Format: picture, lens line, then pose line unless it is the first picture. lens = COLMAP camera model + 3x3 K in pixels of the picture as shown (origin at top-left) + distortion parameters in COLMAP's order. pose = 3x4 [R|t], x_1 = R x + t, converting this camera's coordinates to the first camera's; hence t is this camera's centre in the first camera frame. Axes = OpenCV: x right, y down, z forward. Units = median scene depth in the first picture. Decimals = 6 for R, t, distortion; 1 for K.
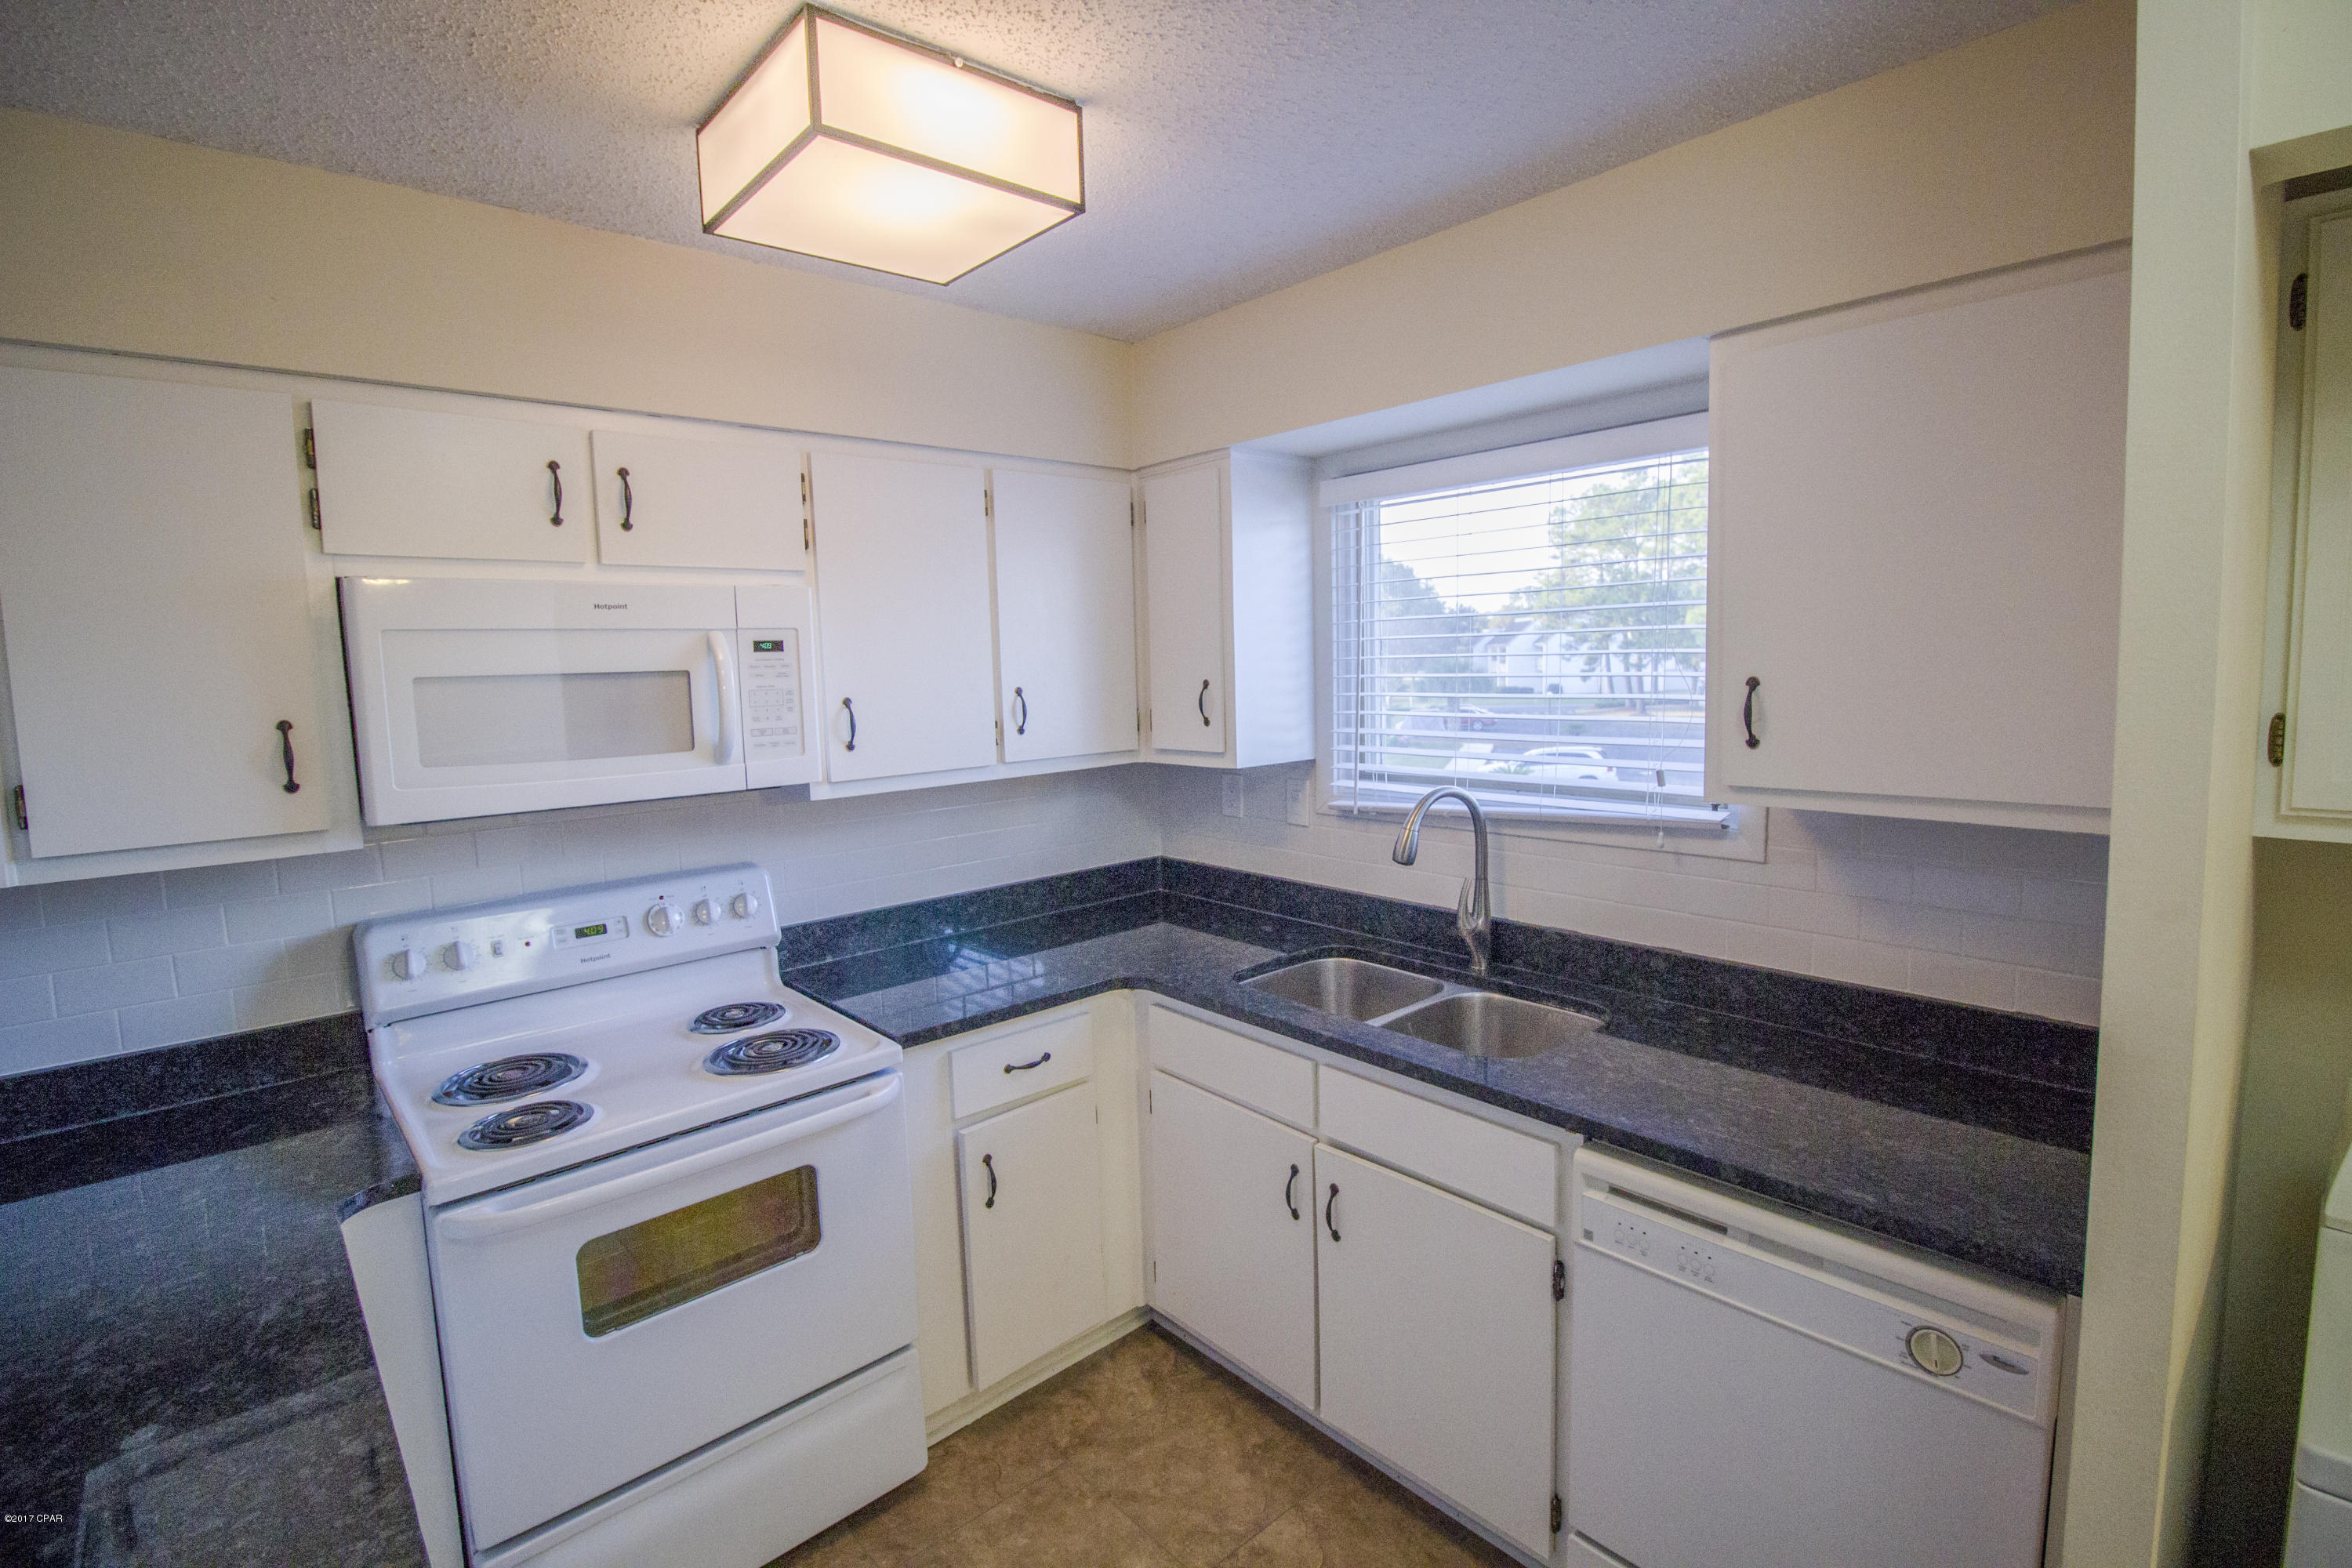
lens RADIAL K [[1088.6, 0, 1191.0], [0, 1088.6, 765.7], [0, 0, 1]] dist [-0.006254, -0.009277]
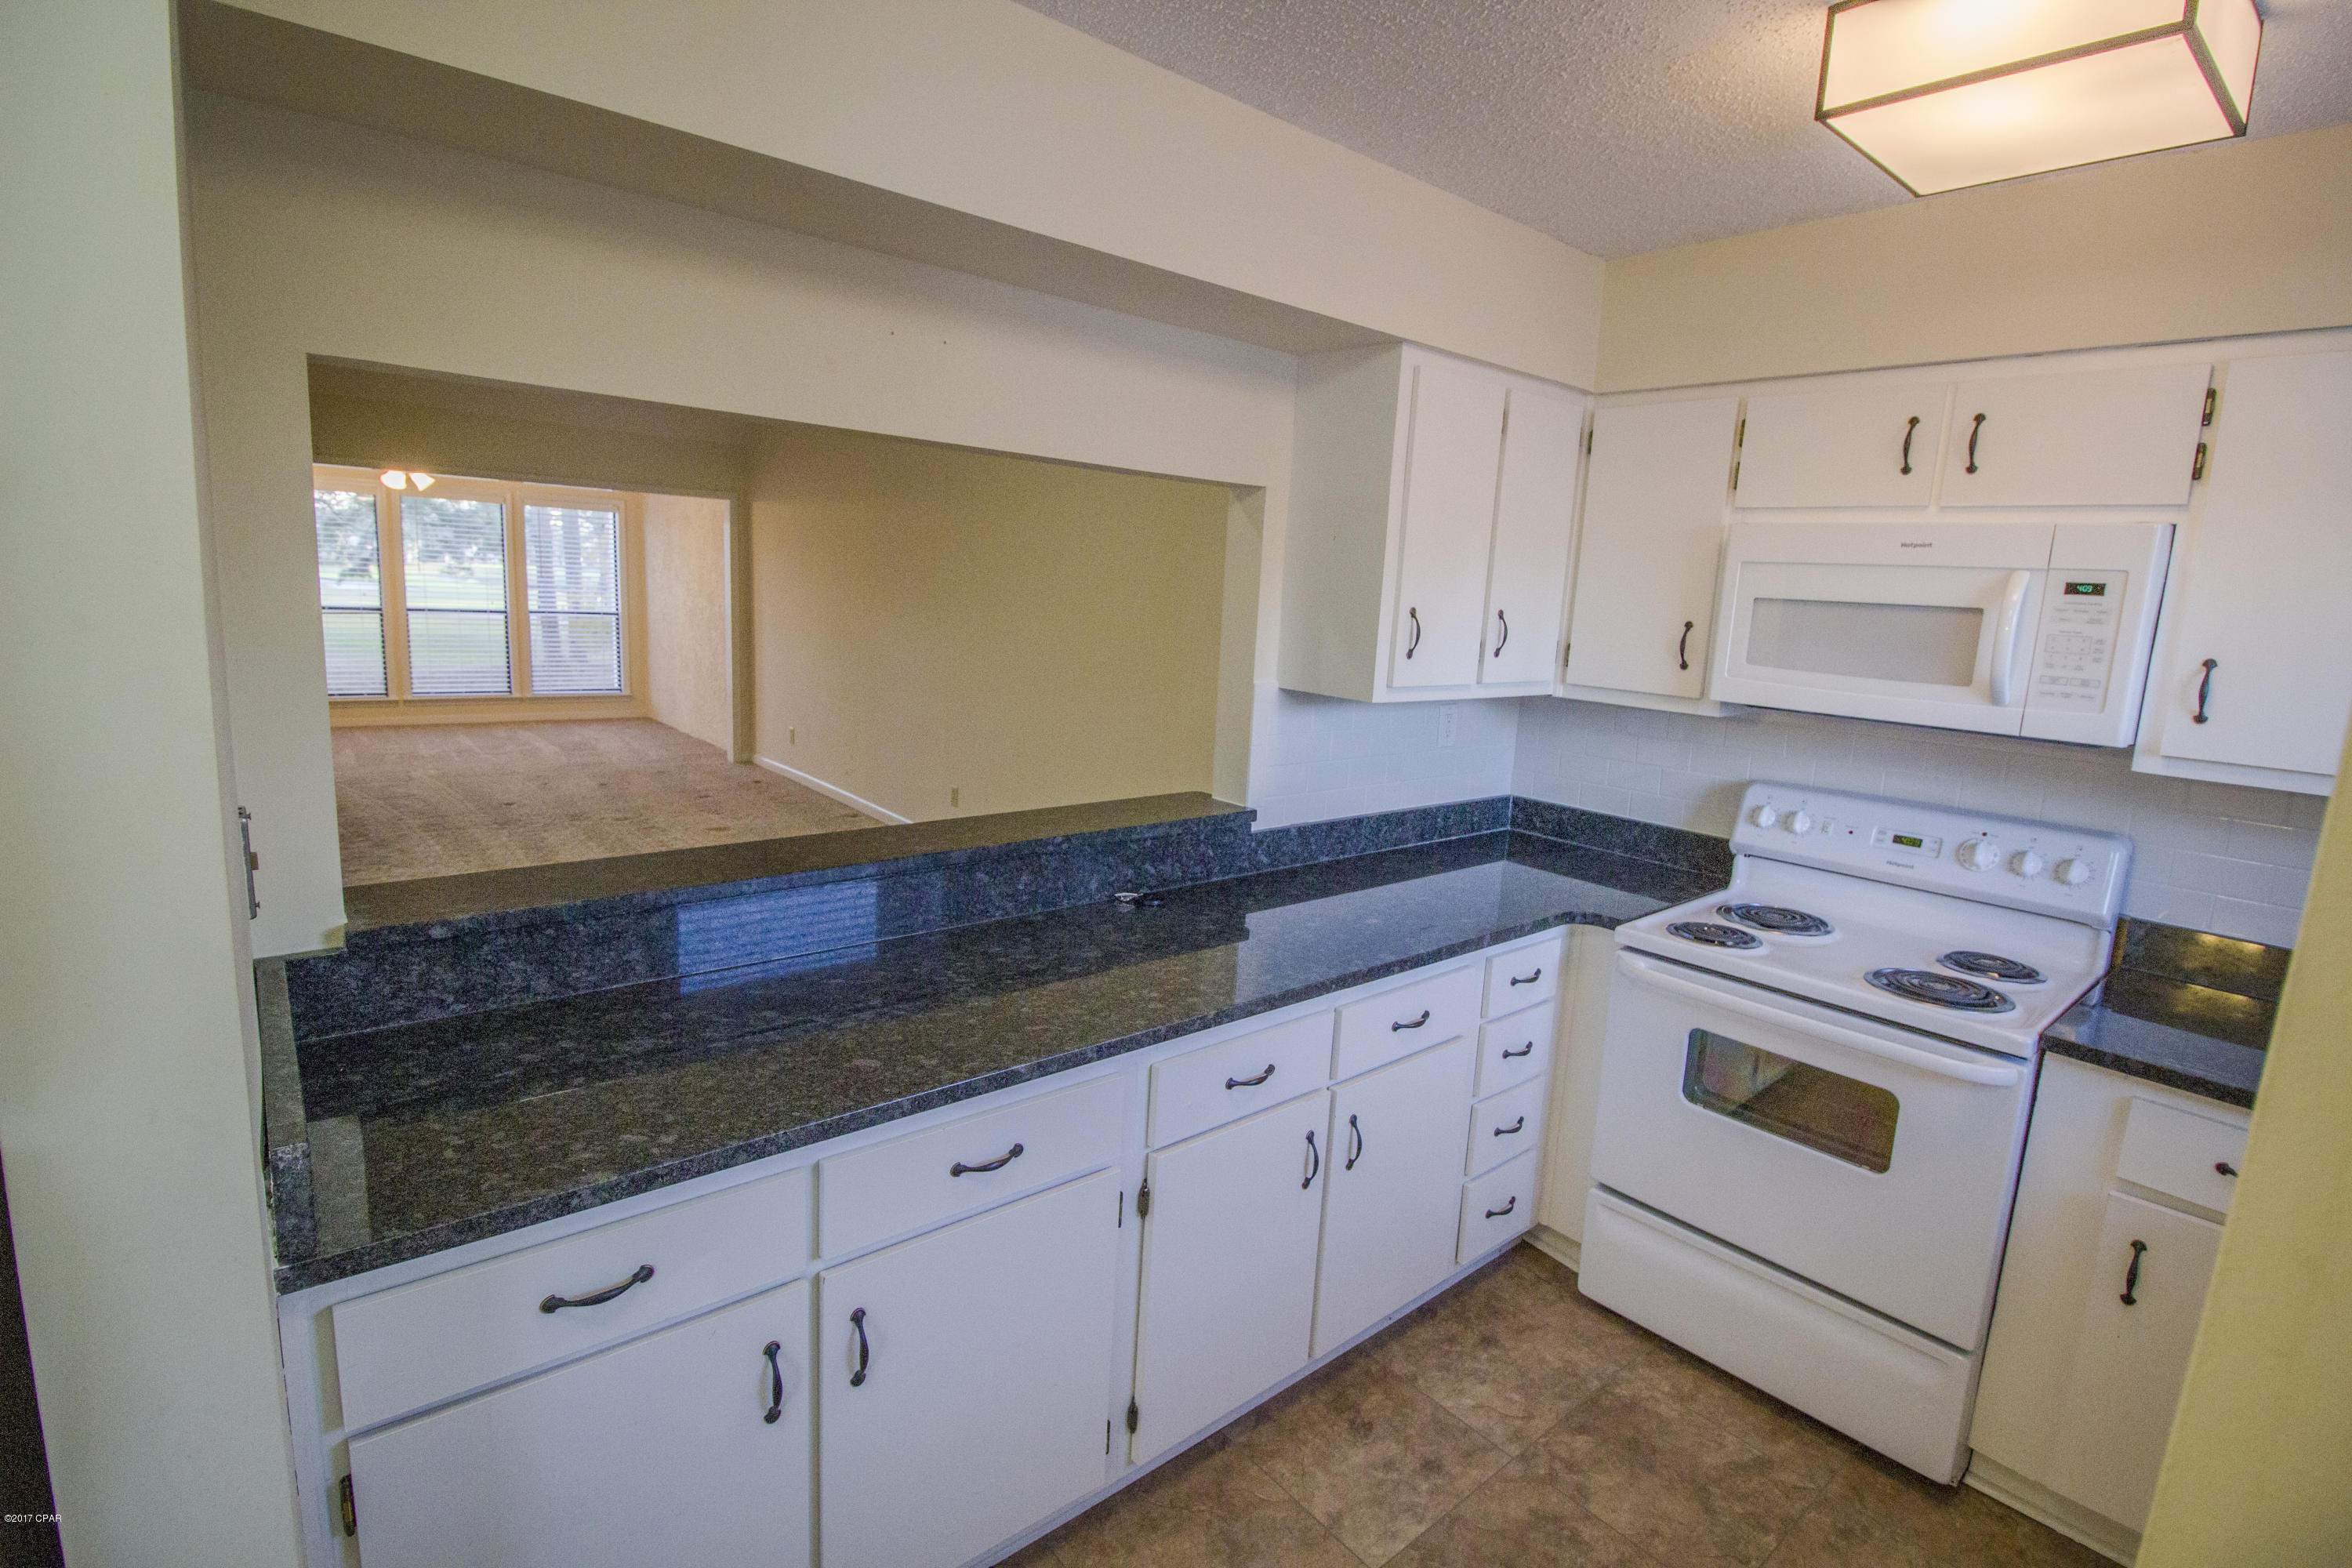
lens RADIAL K [[1088.6, 0, 1192.1], [0, 1088.6, 768.0], [0, 0, 1]] dist [-0.006254, -0.009277]
pose [[-0.031602, 0.192189, -0.980849, 0.574195], [-0.148721, 0.969511, 0.194759, -0.028872], [0.988374, 0.152027, -0.002056, 0.282046]]
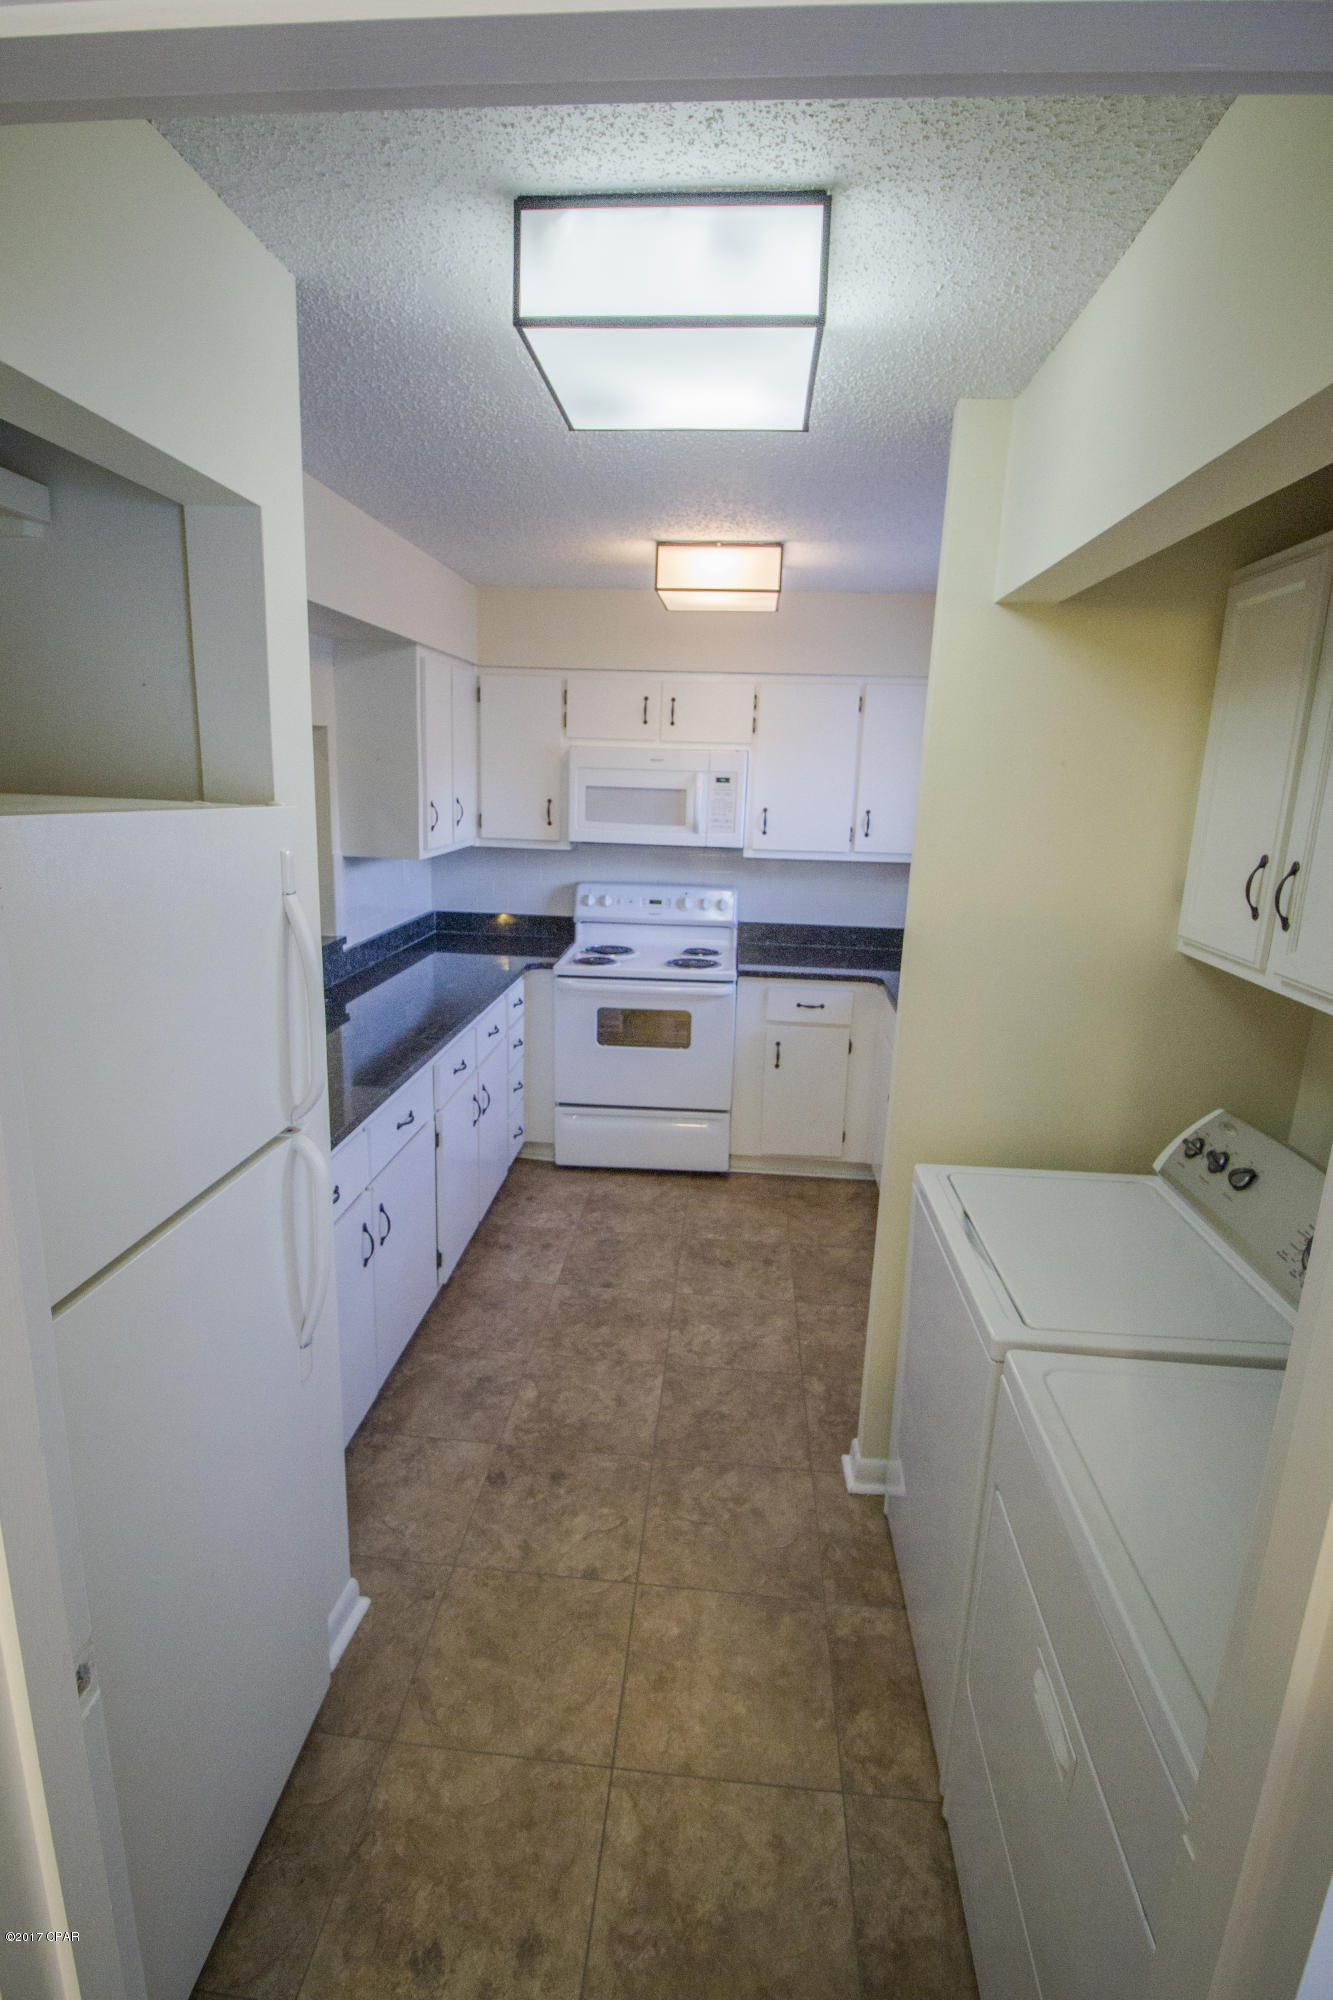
lens RADIAL K [[973.4, 0, 655.8], [0, 973.4, 997.9], [0, 0, 1]] dist [-0.003927, -0.000673]
pose [[0.681214, 0.216110, -0.699460, 0.970091], [-0.120873, 0.975525, 0.183685, -0.028604], [0.722037, -0.040583, 0.690664, -0.441279]]
